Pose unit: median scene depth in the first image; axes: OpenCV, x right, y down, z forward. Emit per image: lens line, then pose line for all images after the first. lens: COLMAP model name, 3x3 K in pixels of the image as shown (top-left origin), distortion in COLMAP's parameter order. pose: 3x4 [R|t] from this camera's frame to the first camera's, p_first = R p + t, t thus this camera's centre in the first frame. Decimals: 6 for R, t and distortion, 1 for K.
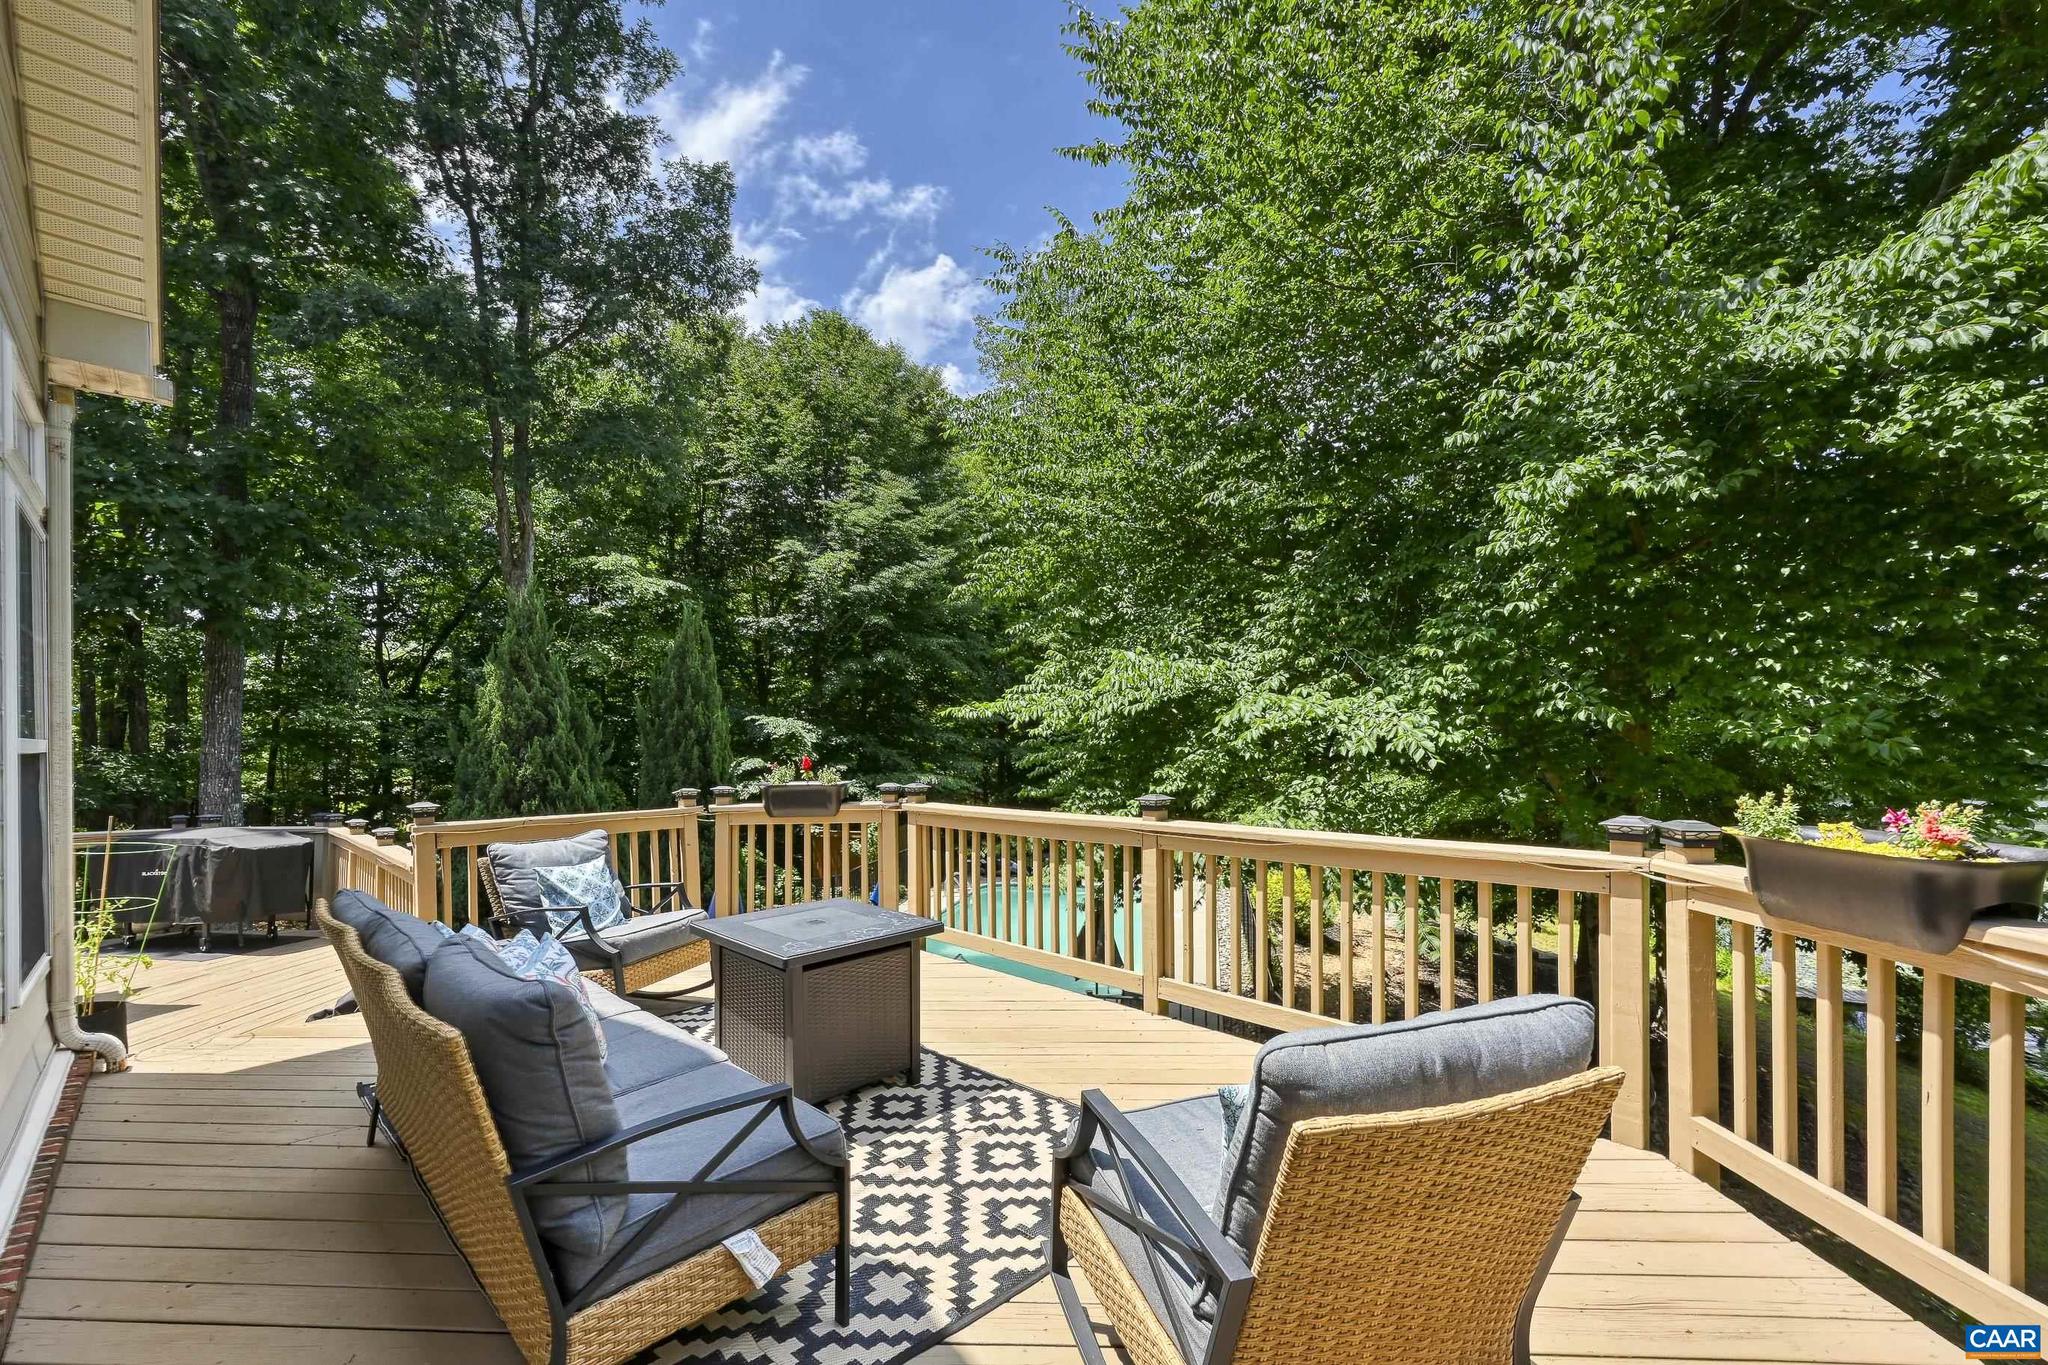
lens RADIAL K [[831.1, 0, 1009.3], [0, 831.1, 761.2], [0, 0, 1]] dist [0.000219, -0.000011]
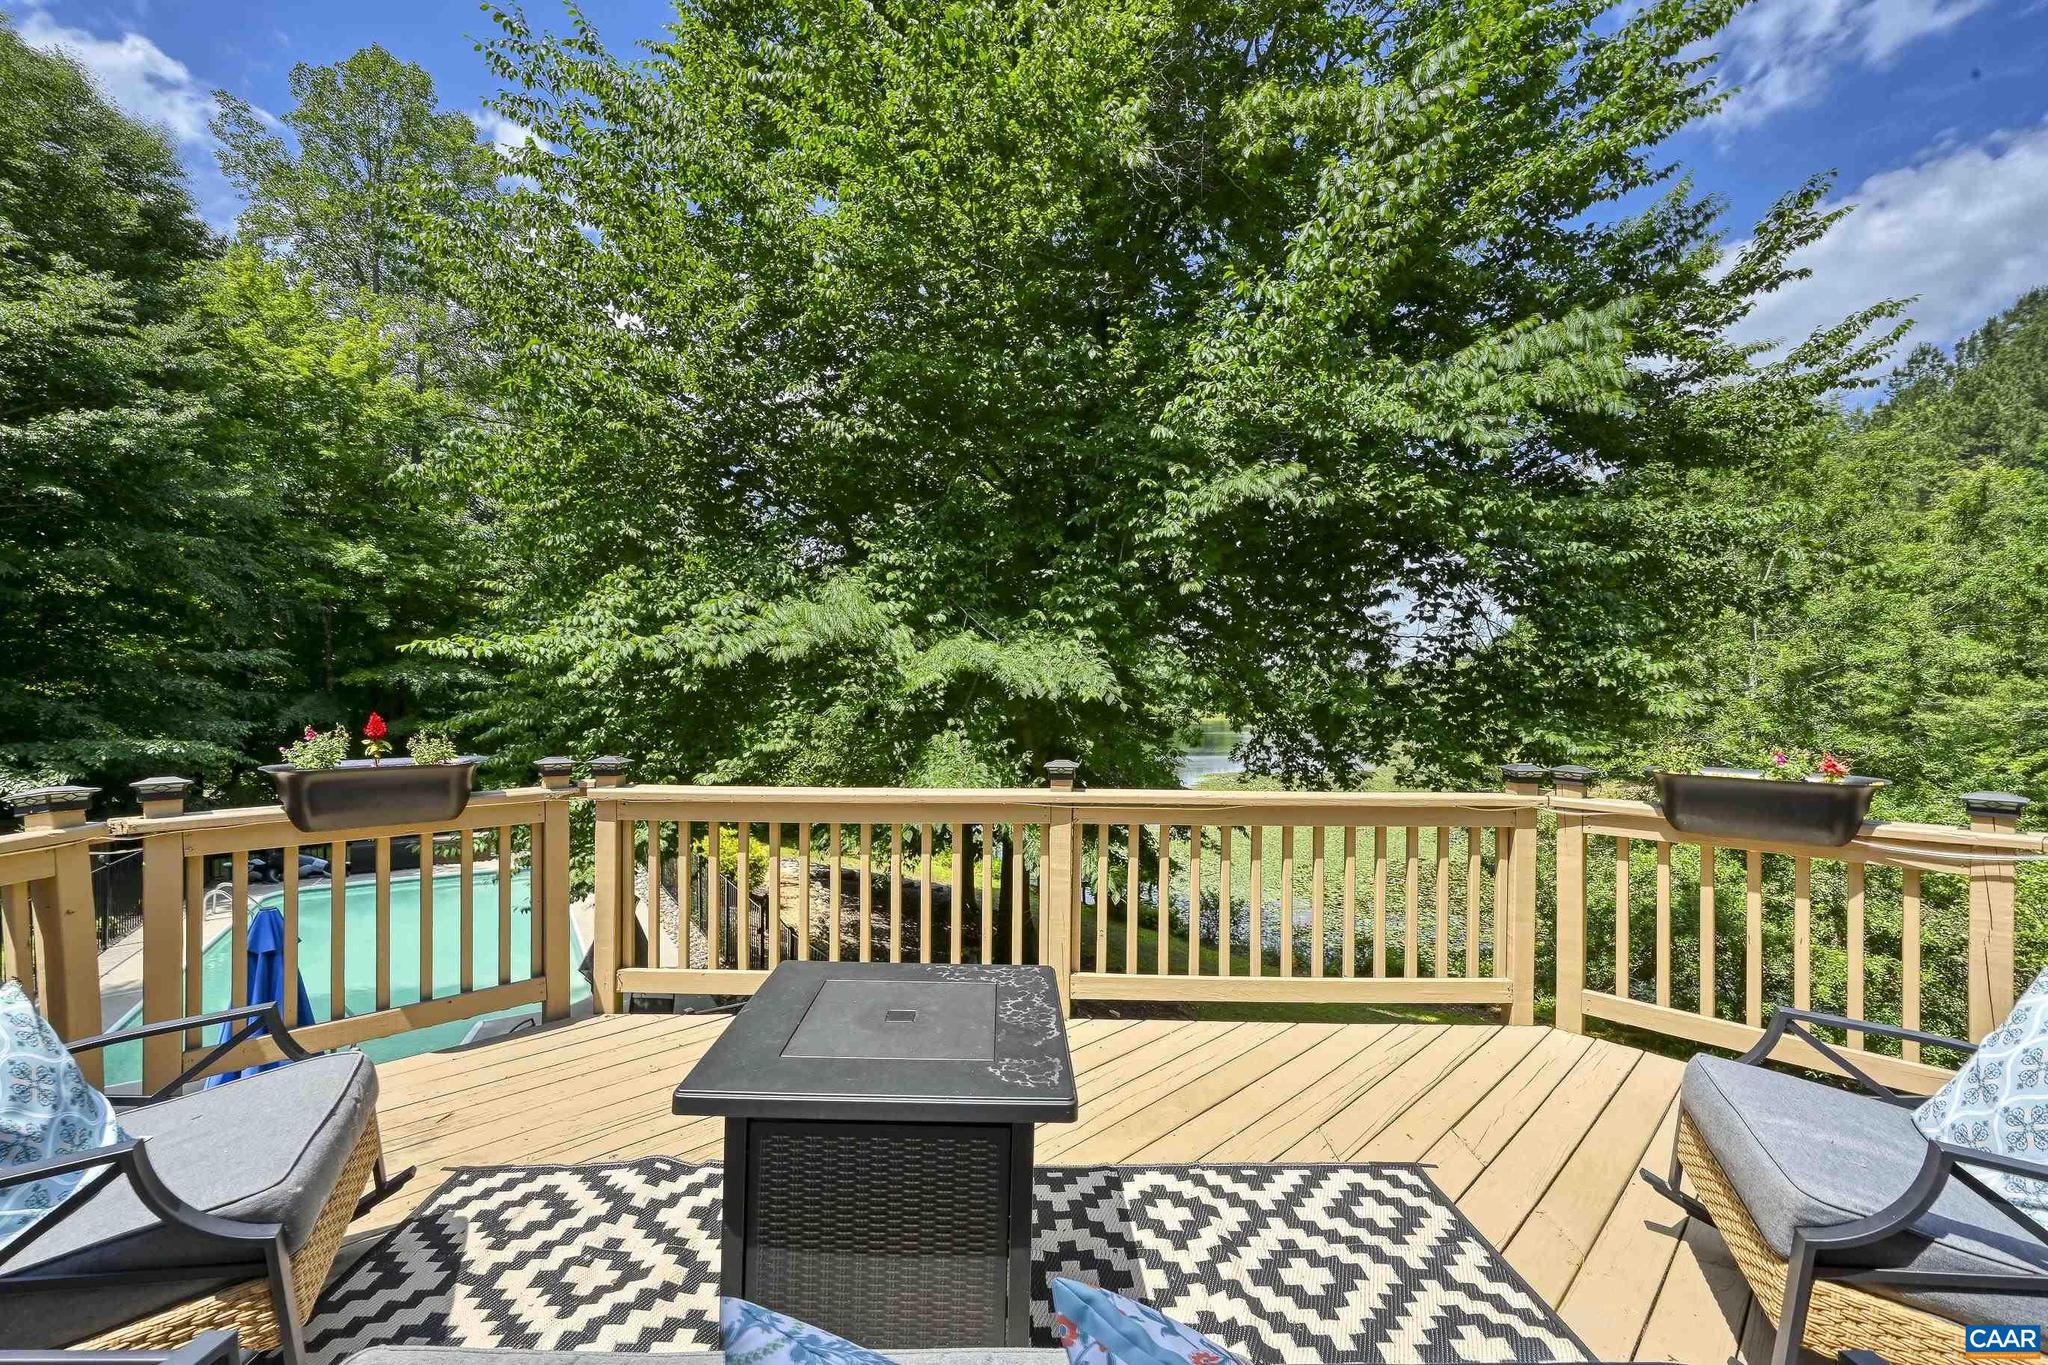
lens RADIAL K [[816.5, 0, 1031.1], [0, 816.5, 699.5], [0, 0, 1]] dist [0.007788, 0.000121]
pose [[0.712247, 0.010906, 0.701845, -0.181498], [0.003622, 0.999809, -0.019212, -0.002268], [-0.701920, 0.016226, 0.712071, 0.176423]]
